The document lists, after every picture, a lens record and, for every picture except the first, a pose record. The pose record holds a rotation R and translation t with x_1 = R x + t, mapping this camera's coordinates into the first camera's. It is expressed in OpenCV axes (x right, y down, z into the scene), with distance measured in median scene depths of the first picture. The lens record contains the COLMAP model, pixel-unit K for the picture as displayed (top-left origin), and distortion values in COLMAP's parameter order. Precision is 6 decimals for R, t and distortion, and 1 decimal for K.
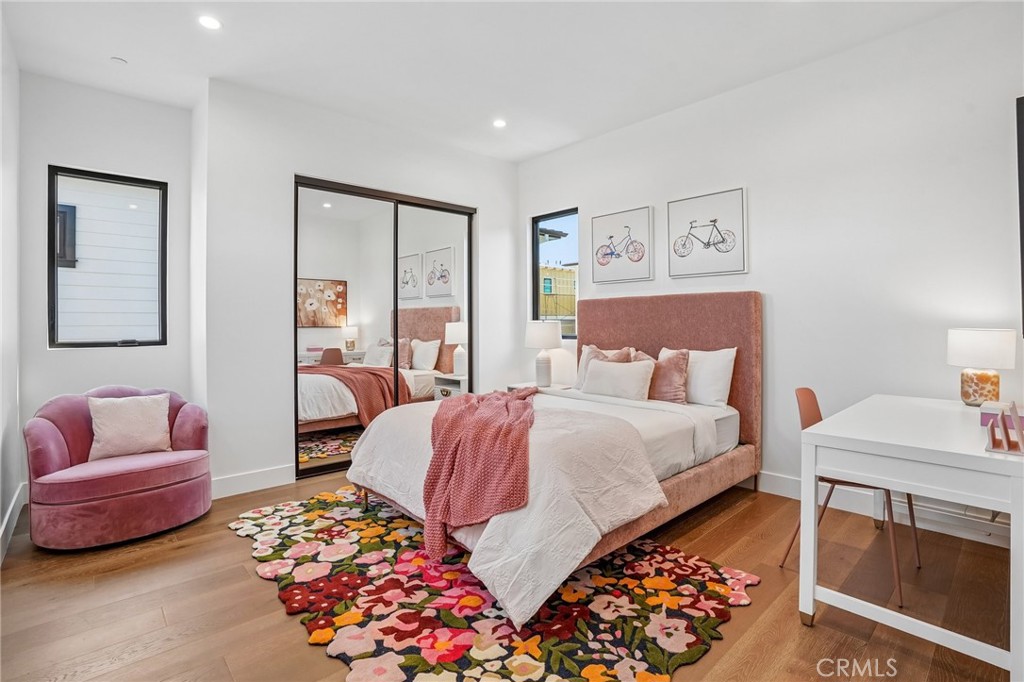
lens RADIAL K [[475.6, 0, 510.3], [0, 475.6, 333.8], [0, 0, 1]] dist [-0.053561, 0.009873]
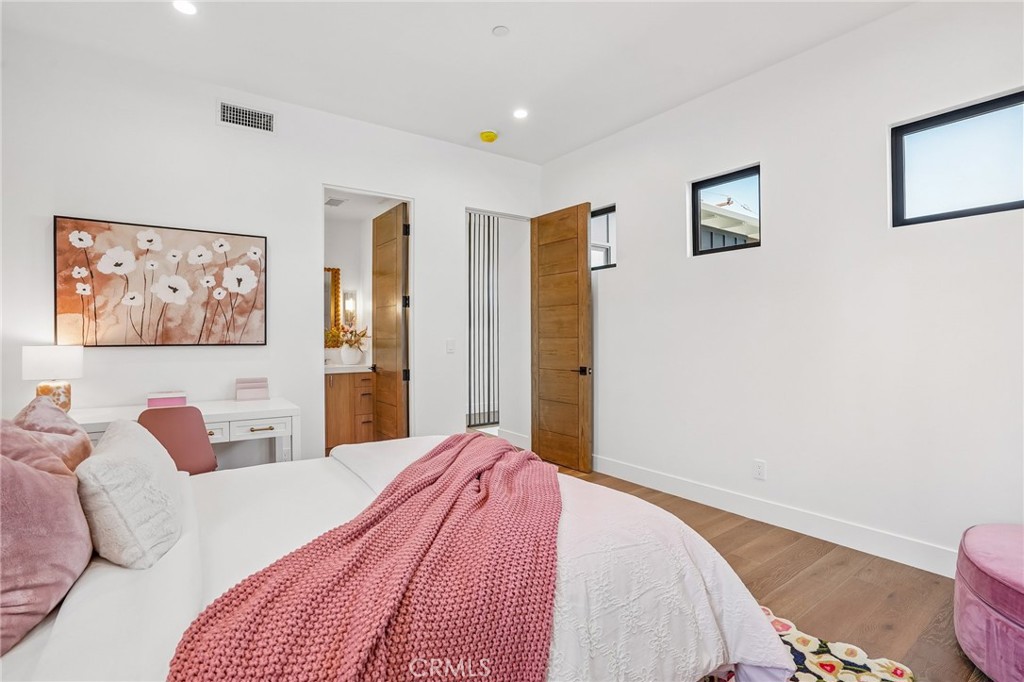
lens RADIAL K [[475.6, 0, 513.1], [0, 475.6, 339.3], [0, 0, 1]] dist [-0.053561, 0.009873]
pose [[-0.992758, 0.002307, 0.120110, -0.174421], [0.005181, 0.999707, 0.023625, -0.032167], [-0.120020, 0.024076, -0.992479, 1.667937]]
